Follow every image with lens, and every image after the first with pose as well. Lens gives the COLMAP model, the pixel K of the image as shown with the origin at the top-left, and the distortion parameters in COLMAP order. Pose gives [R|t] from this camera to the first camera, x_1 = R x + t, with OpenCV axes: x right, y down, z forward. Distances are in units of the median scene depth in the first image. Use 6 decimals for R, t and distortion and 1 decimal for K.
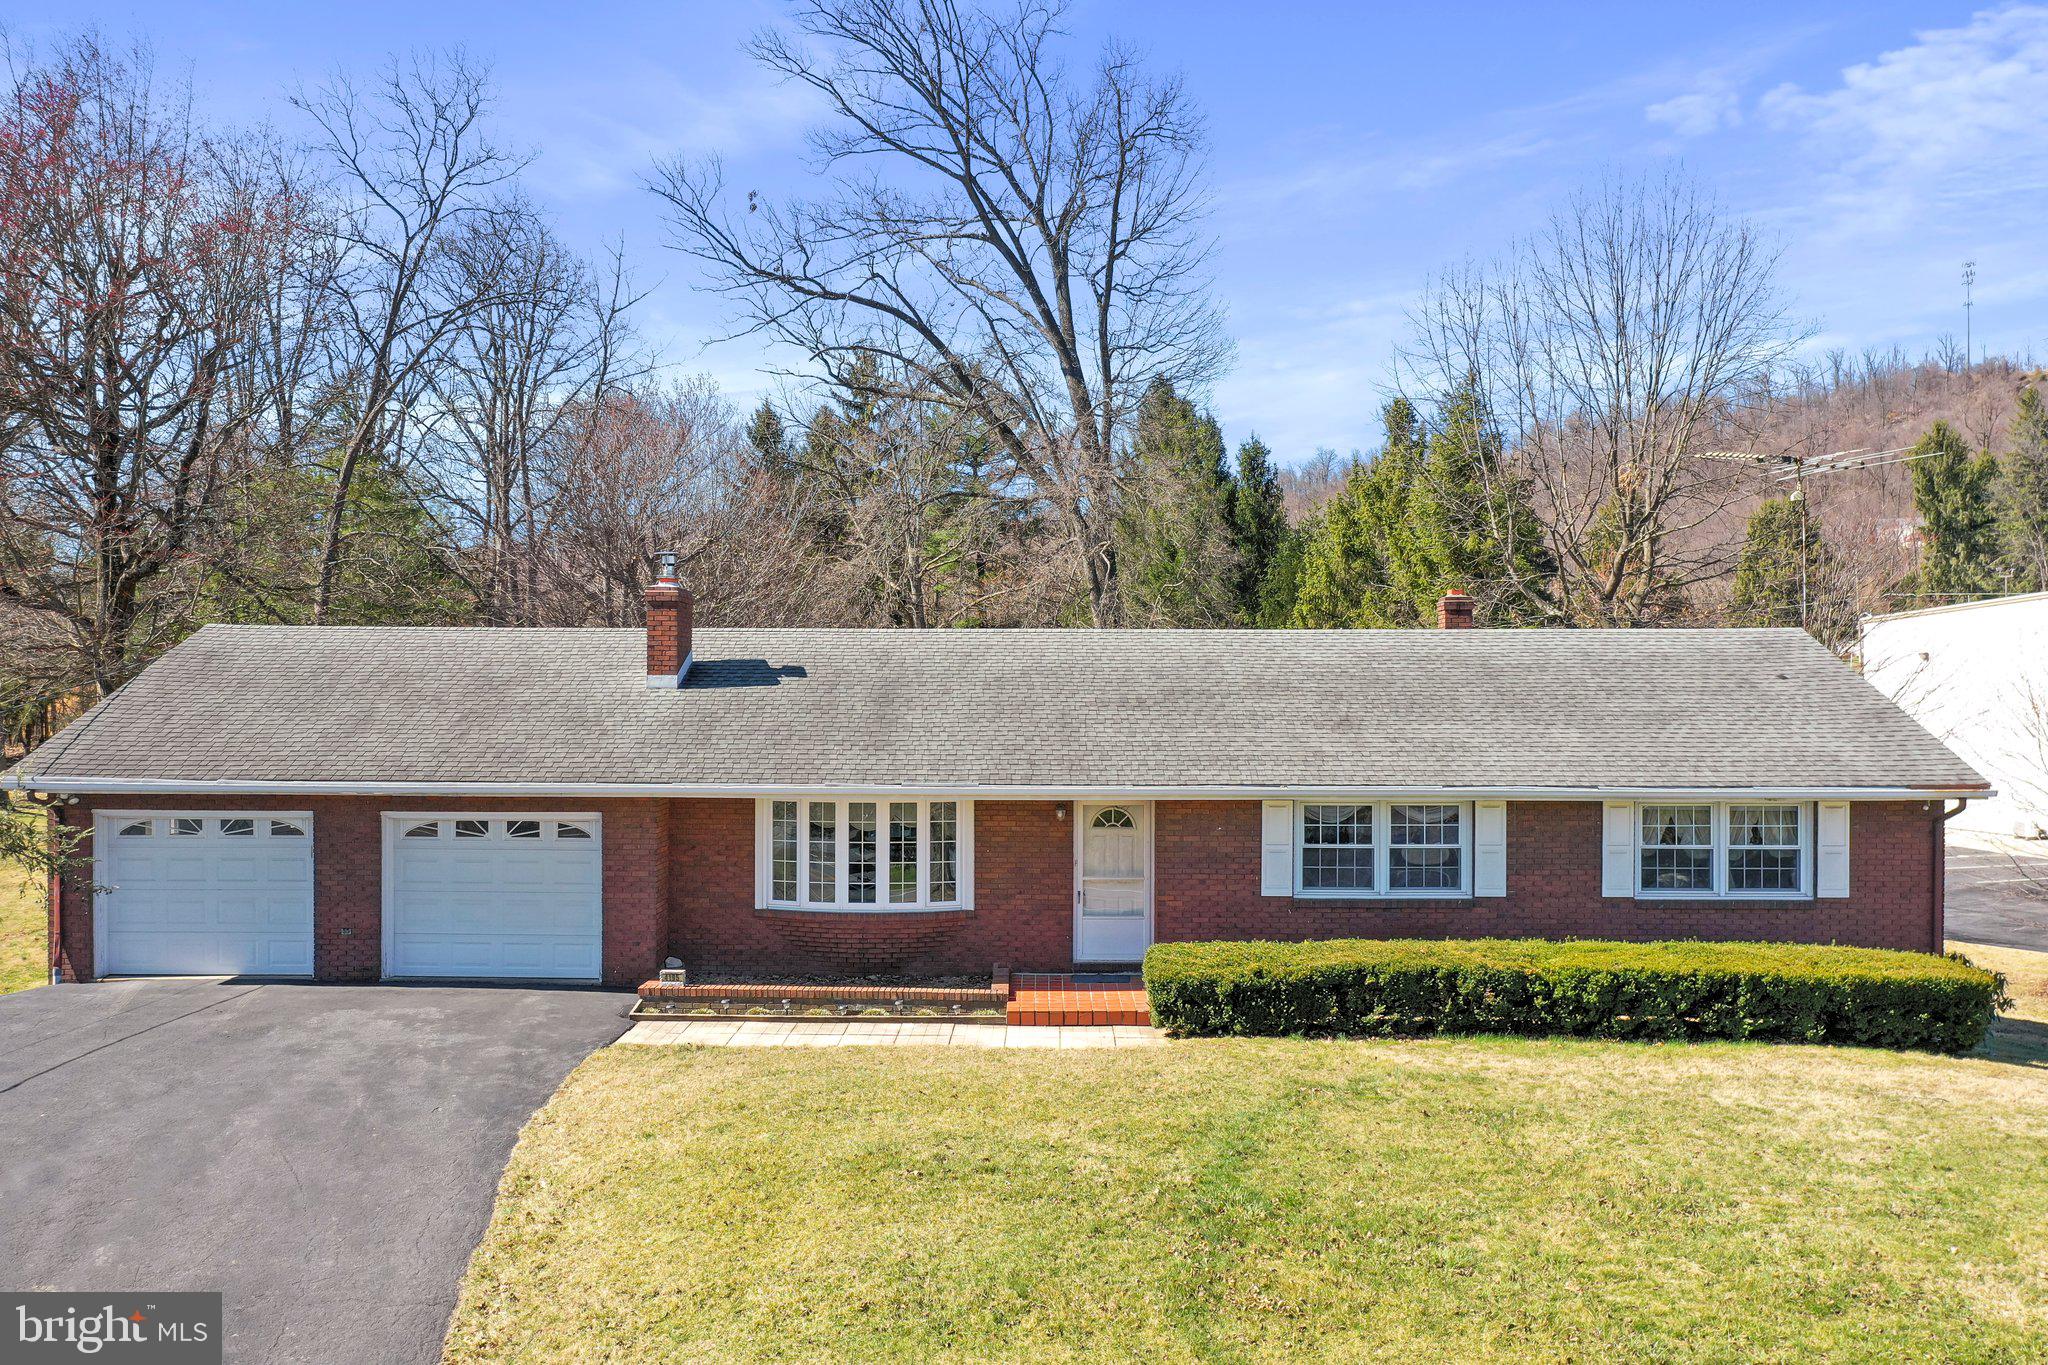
lens RADIAL K [[1627.8, 0, 994.8], [0, 1627.8, 802.3], [0, 0, 1]] dist [0.000365, -0.009097]
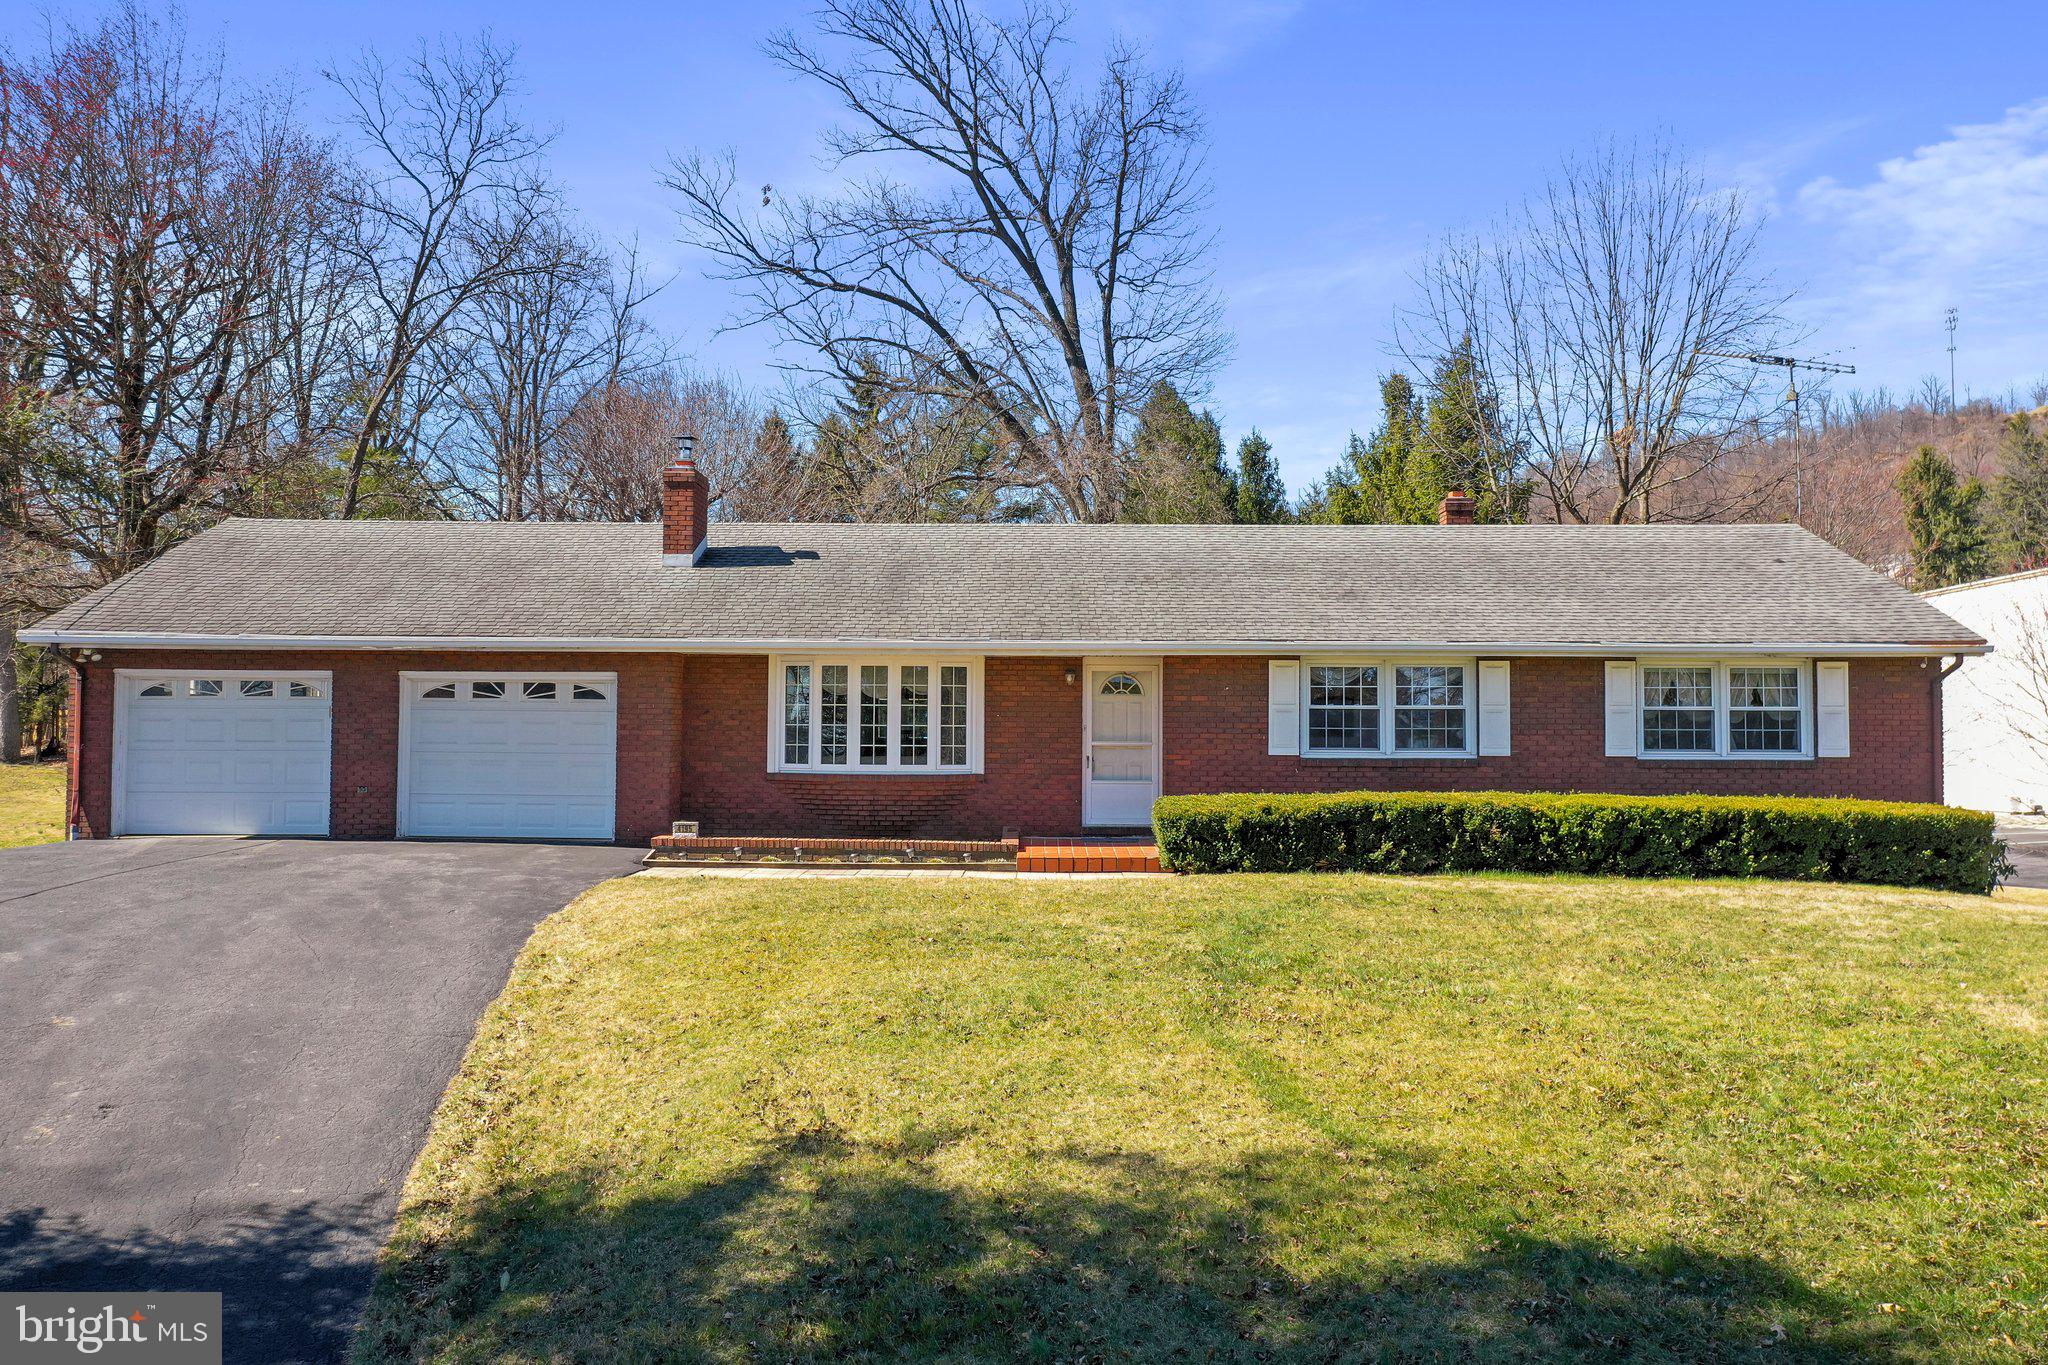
lens RADIAL K [[1627.8, 0, 992.2], [0, 1627.8, 809.4], [0, 0, 1]] dist [0.000365, -0.009097]
pose [[0.999984, 0.005564, 0.000358, -0.007835], [-0.005535, 0.998403, -0.056214, 0.144421], [-0.000670, 0.056211, 0.998419, -0.007308]]
